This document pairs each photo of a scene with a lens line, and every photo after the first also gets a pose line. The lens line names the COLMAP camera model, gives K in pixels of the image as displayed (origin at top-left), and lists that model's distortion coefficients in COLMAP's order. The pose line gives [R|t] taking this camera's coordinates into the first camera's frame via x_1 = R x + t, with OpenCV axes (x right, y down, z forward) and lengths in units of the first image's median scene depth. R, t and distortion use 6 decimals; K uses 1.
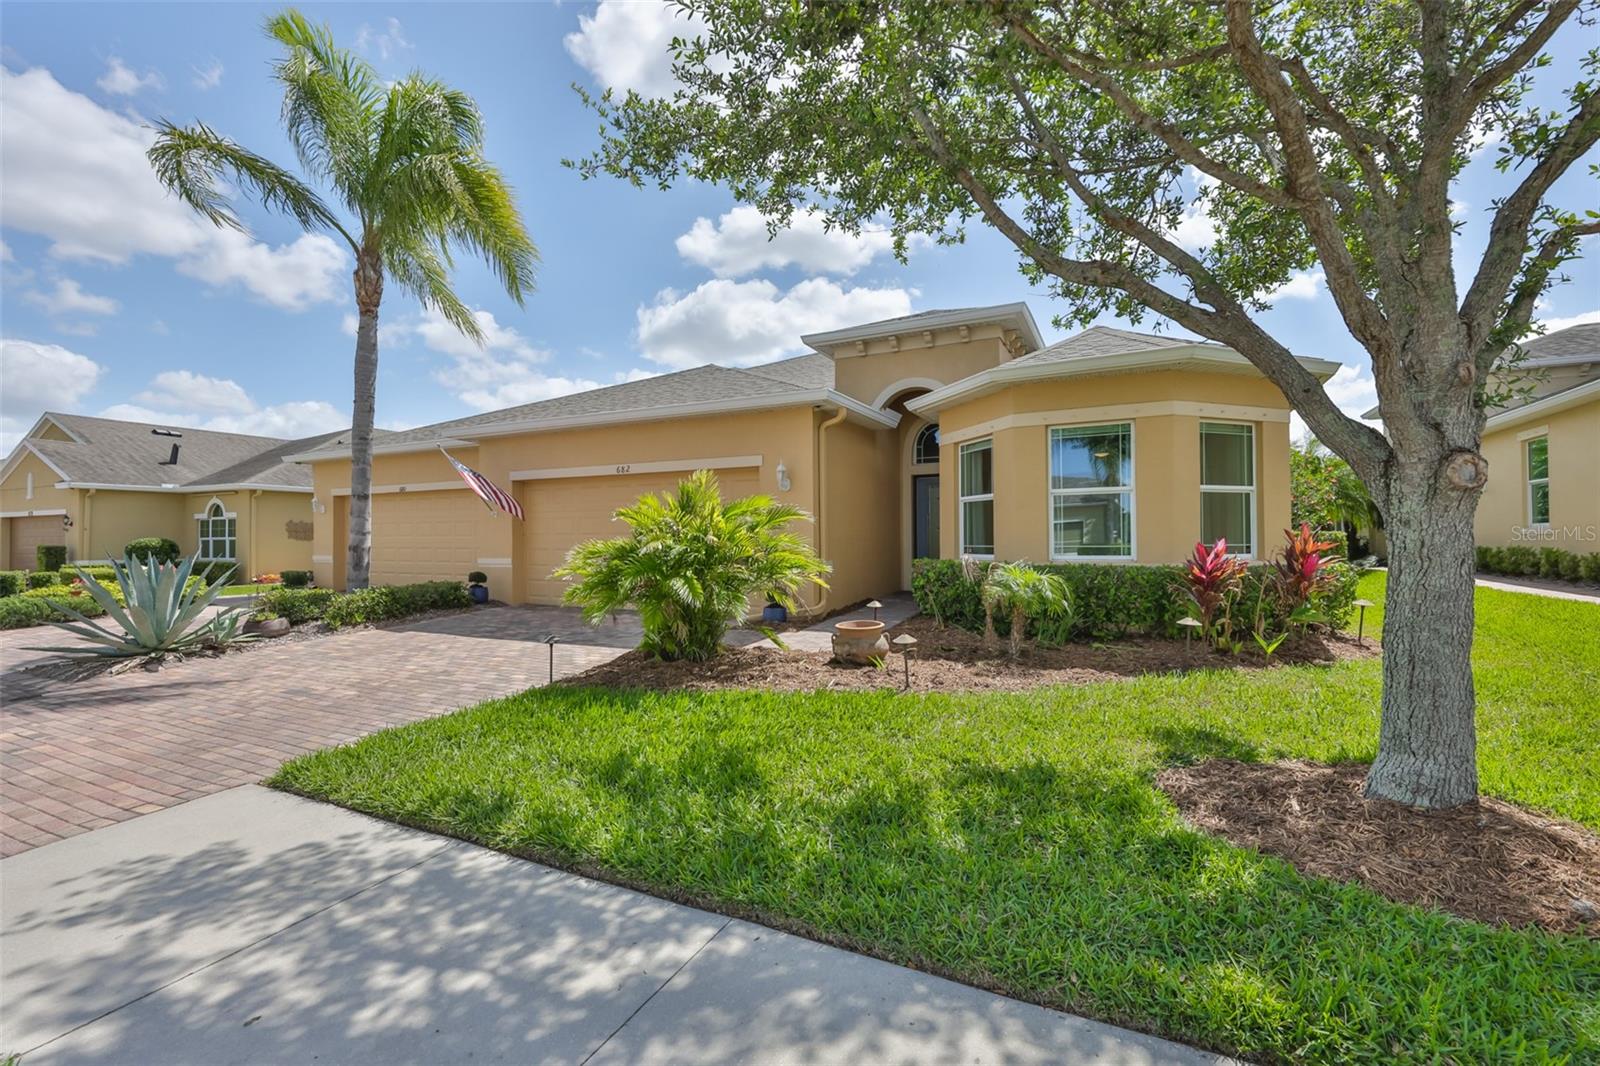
lens RADIAL K [[673.7, 0, 800.5], [0, 673.7, 536.9], [0, 0, 1]] dist [-0.004582, 0.000845]
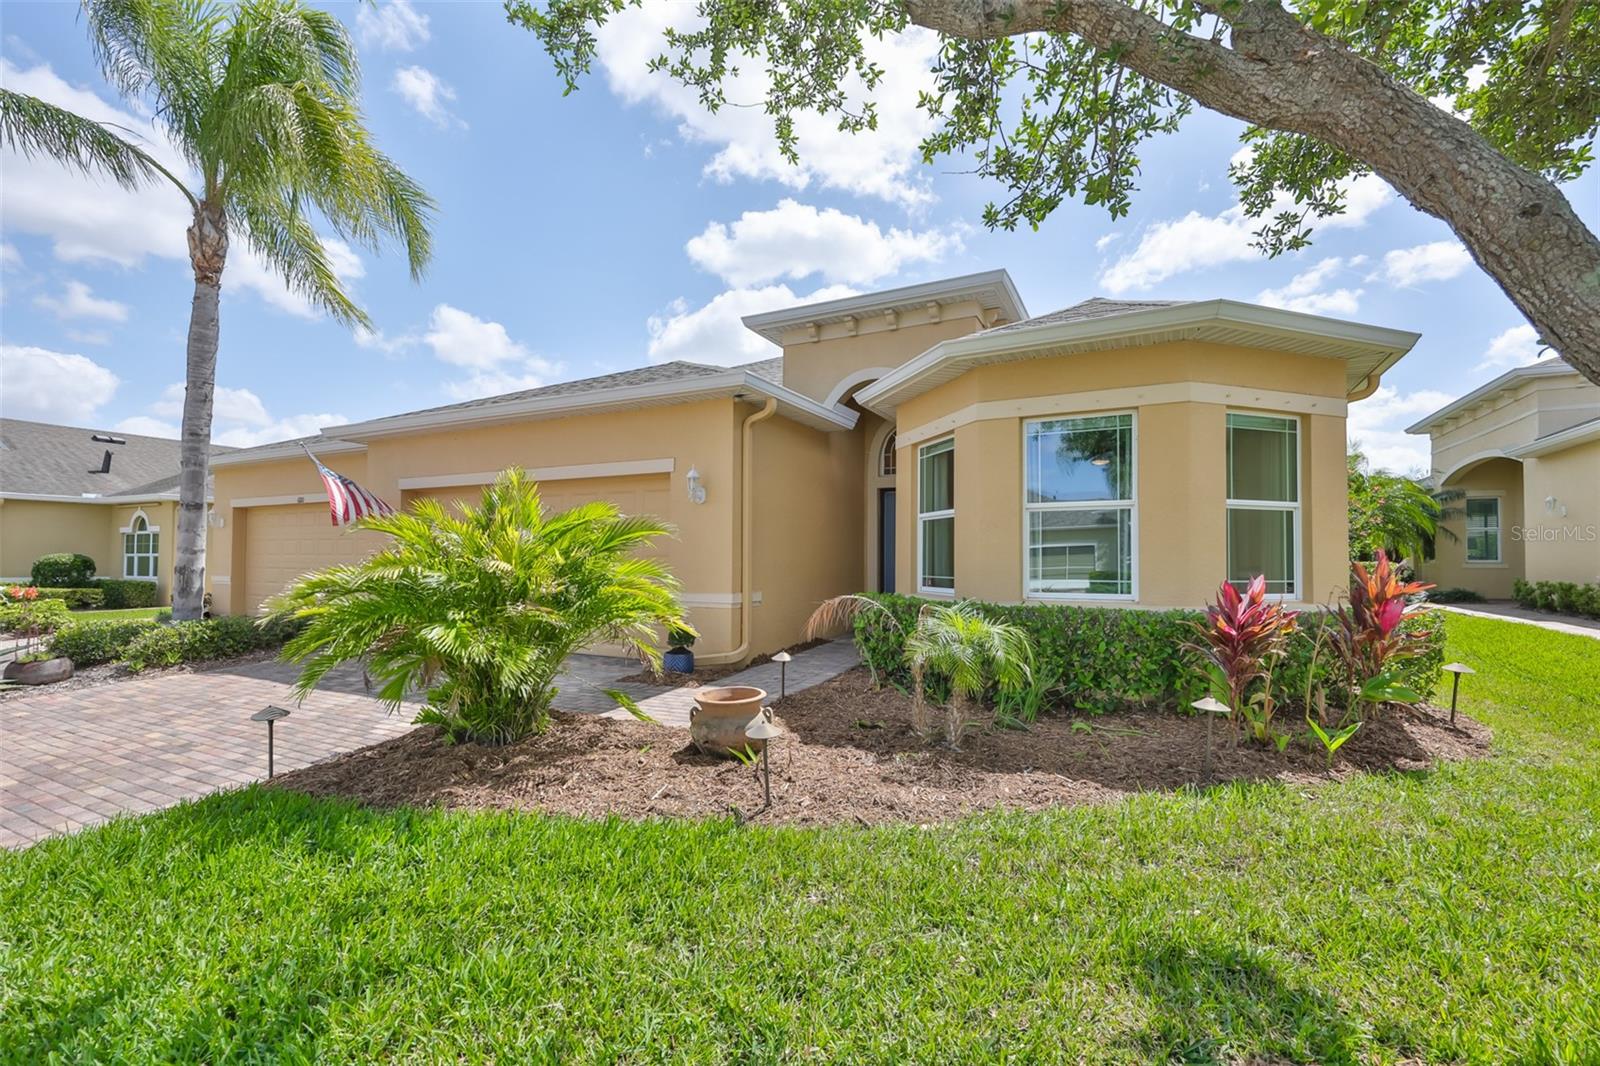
lens RADIAL K [[673.7, 0, 832.2], [0, 673.7, 547.7], [0, 0, 1]] dist [-0.004582, 0.000845]
pose [[0.999892, 0.010727, 0.010088, 0.149158], [-0.010568, 0.999821, -0.015709, -0.007332], [-0.010255, 0.015600, 0.999826, 0.256732]]
